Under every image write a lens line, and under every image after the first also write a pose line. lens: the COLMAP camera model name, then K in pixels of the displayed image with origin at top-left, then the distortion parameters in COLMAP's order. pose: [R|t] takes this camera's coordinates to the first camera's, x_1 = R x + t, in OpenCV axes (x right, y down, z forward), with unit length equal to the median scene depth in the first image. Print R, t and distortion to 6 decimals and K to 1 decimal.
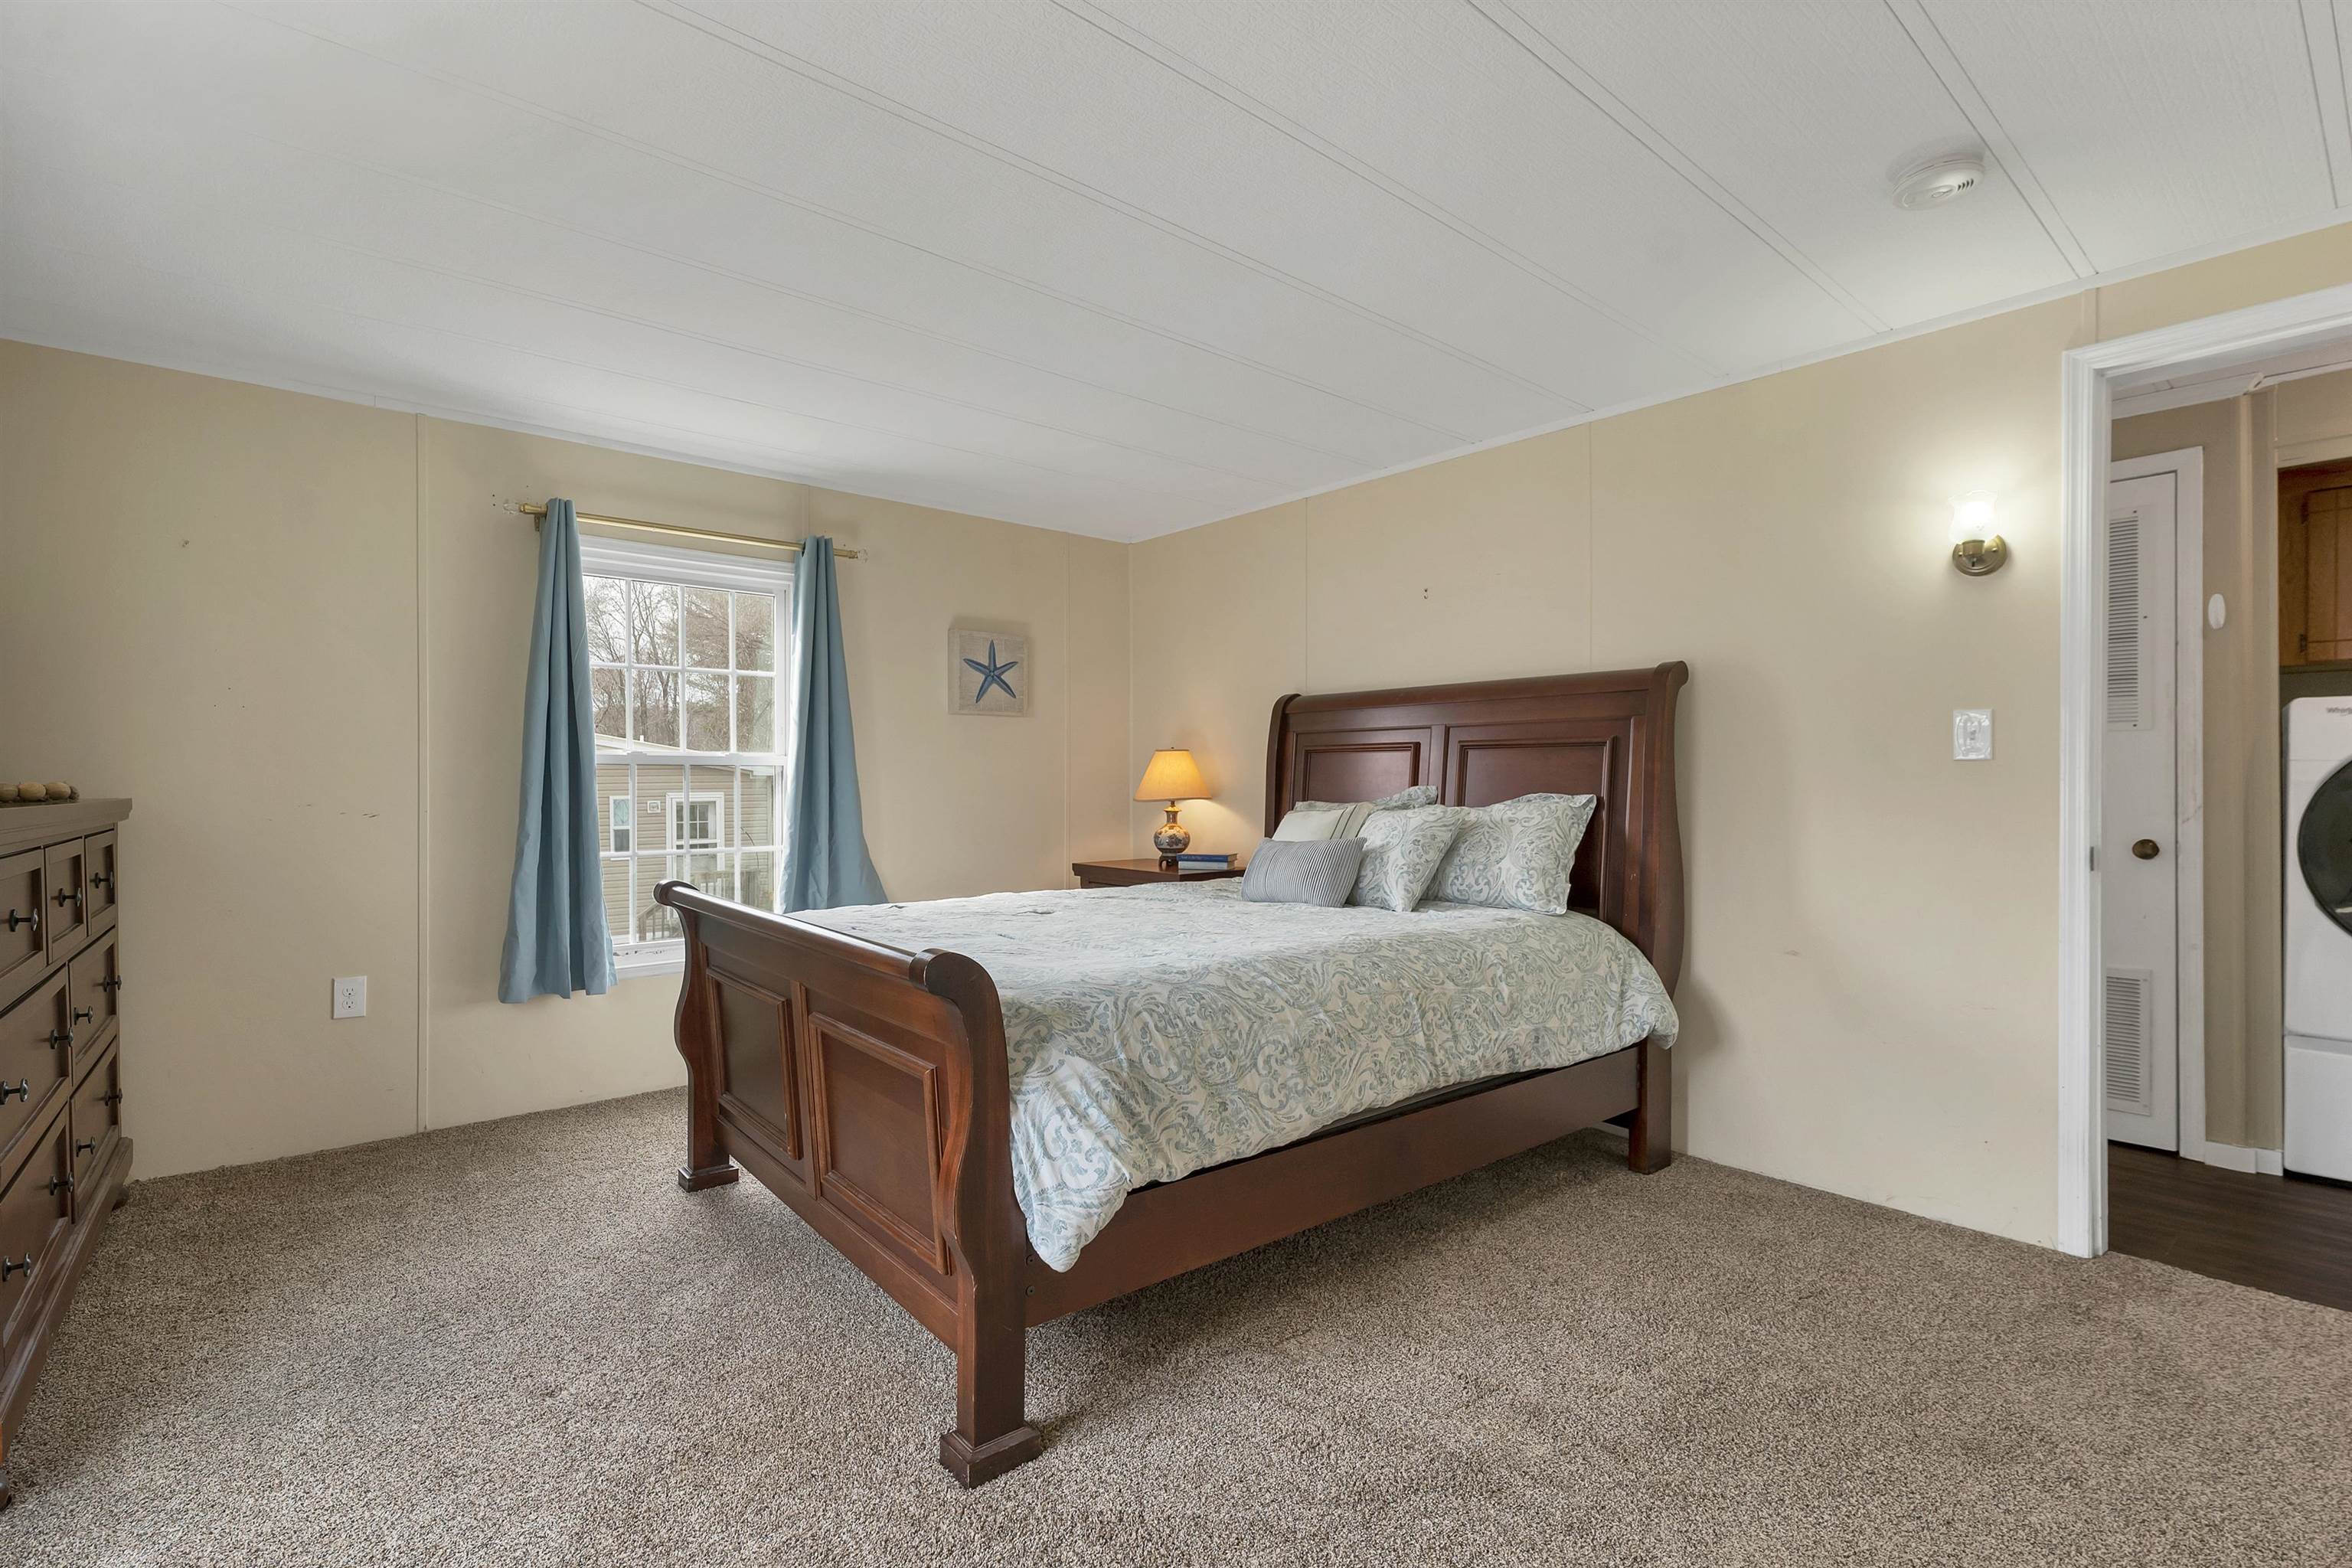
lens RADIAL K [[1047.4, 0, 1176.6], [0, 1047.4, 779.5], [0, 0, 1]] dist [-0.001095, -0.000127]
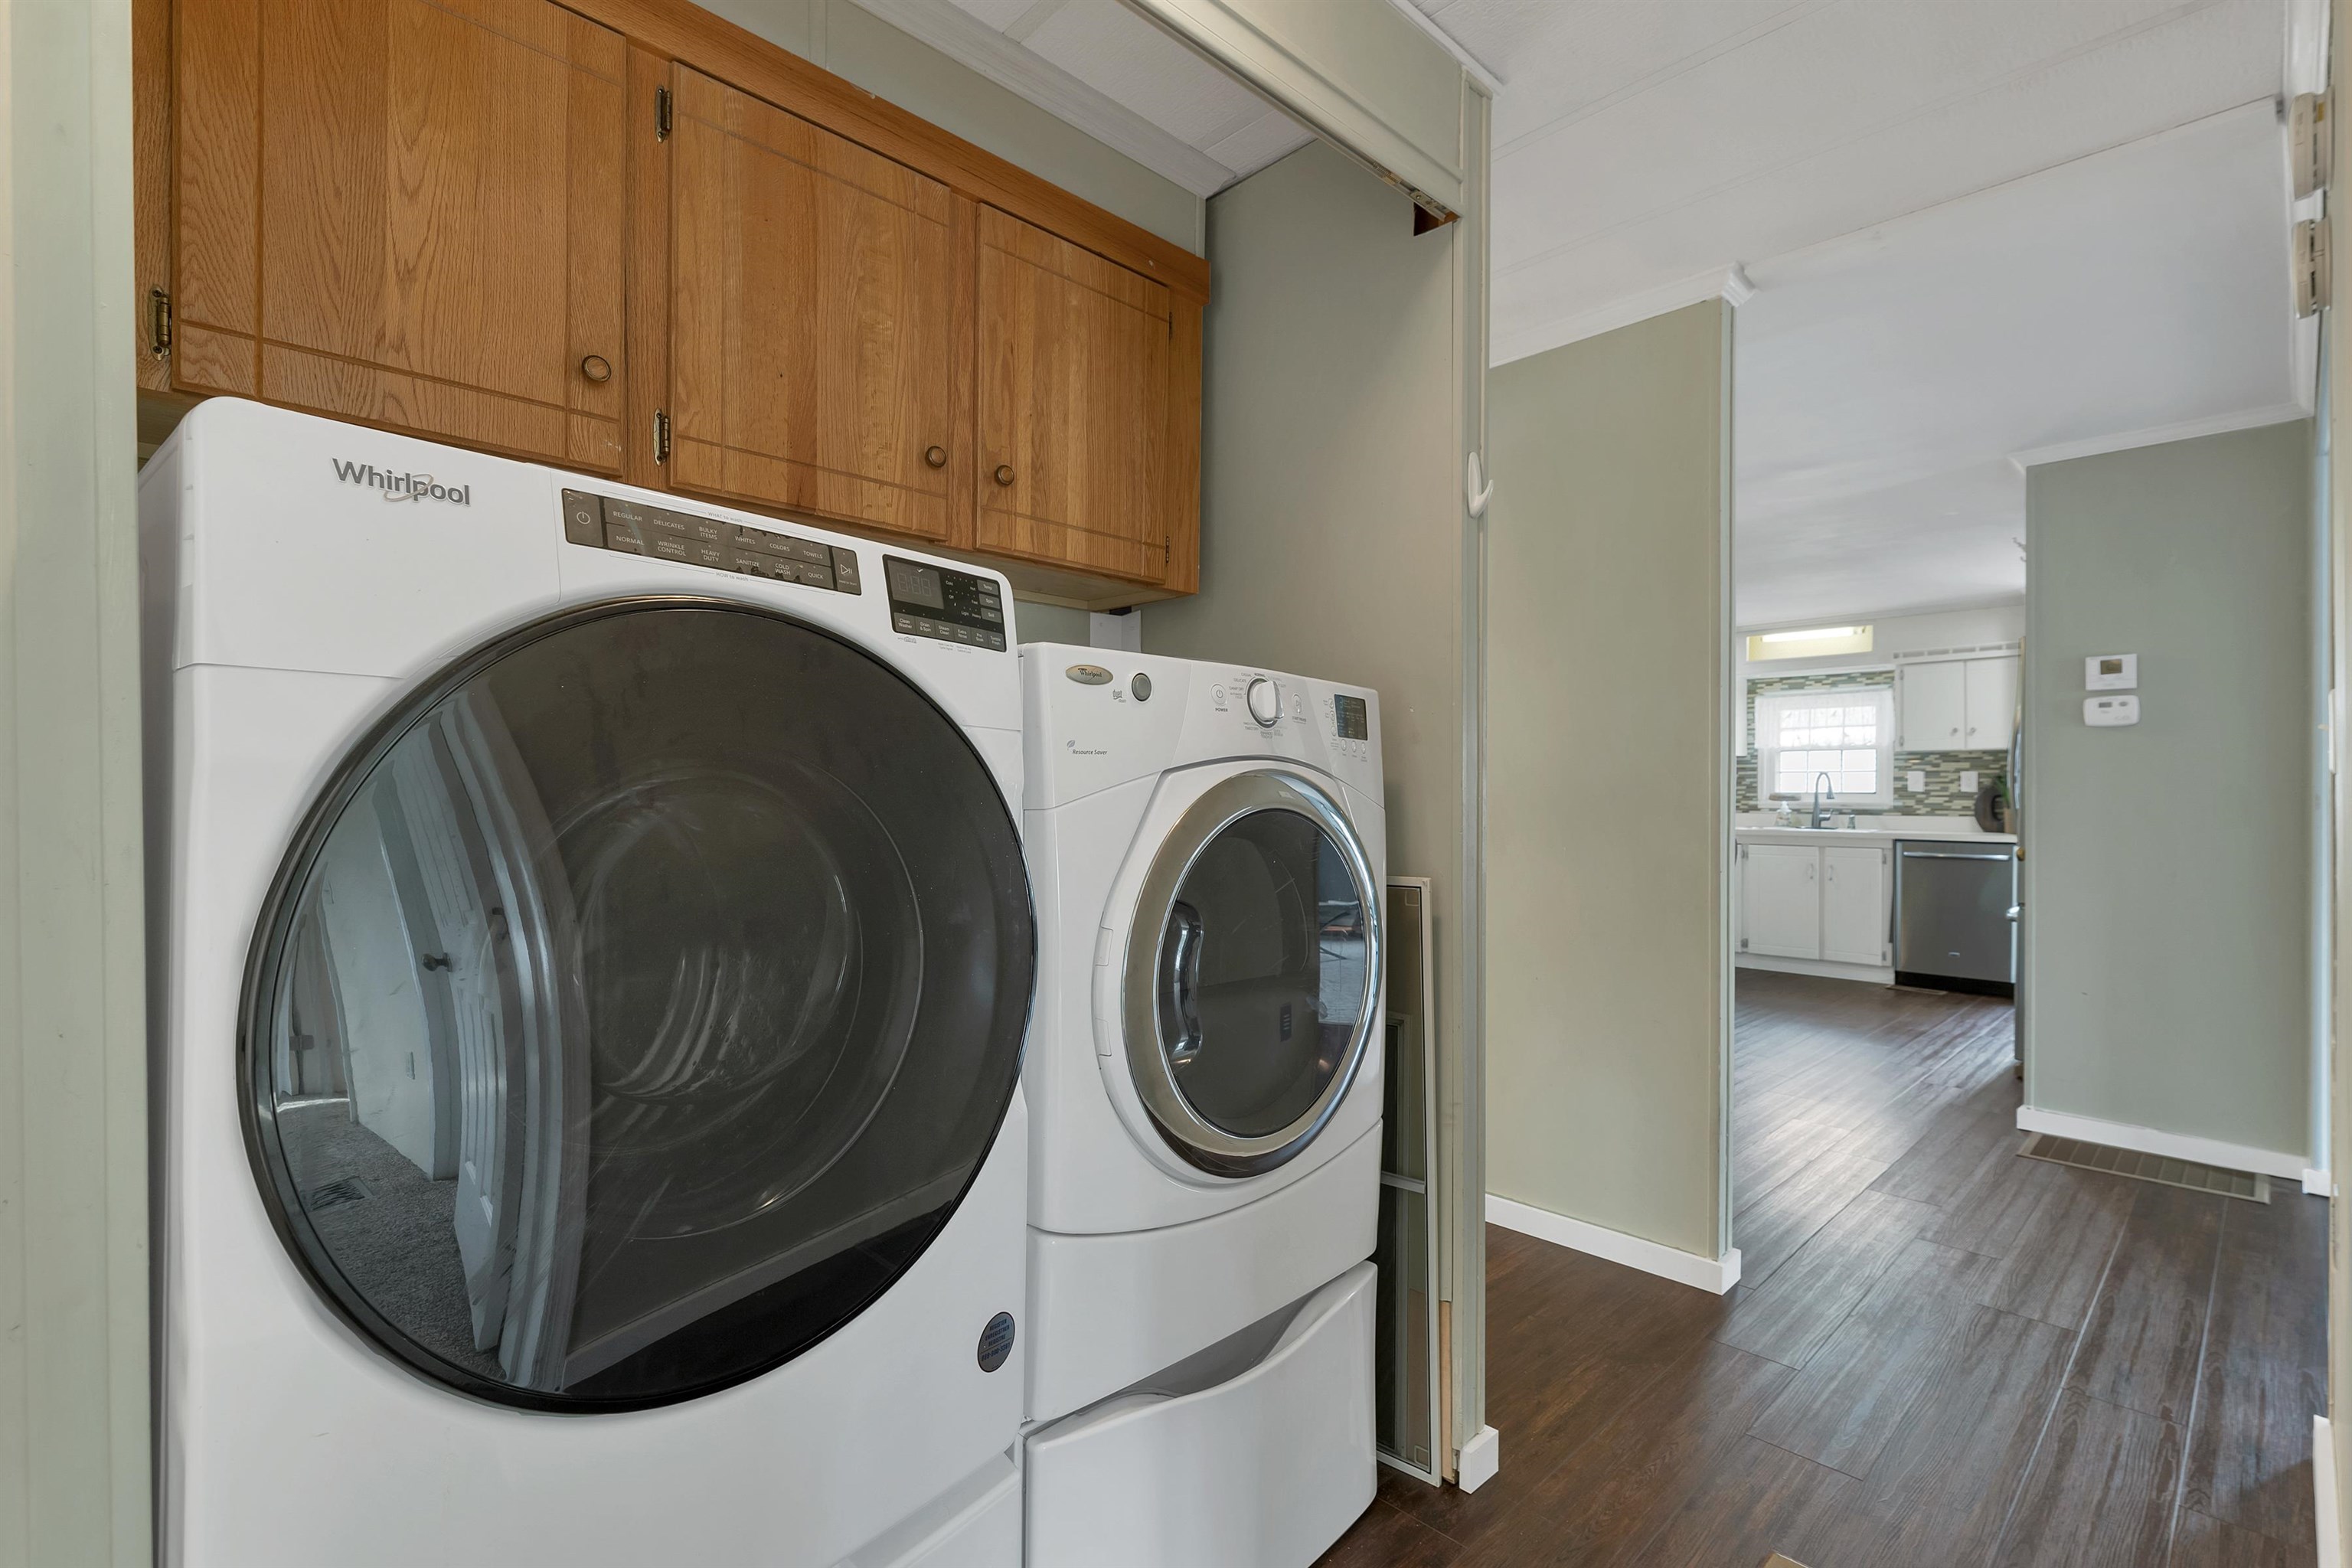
lens RADIAL K [[1047.4, 0, 1176.6], [0, 1047.4, 786.1], [0, 0, 1]] dist [-0.001095, -0.000127]
pose [[-0.050276, 0.004356, 0.998726, 0.815439], [-0.004764, 0.999978, -0.004601, 0.007723], [-0.998724, -0.004990, -0.050254, 0.785492]]
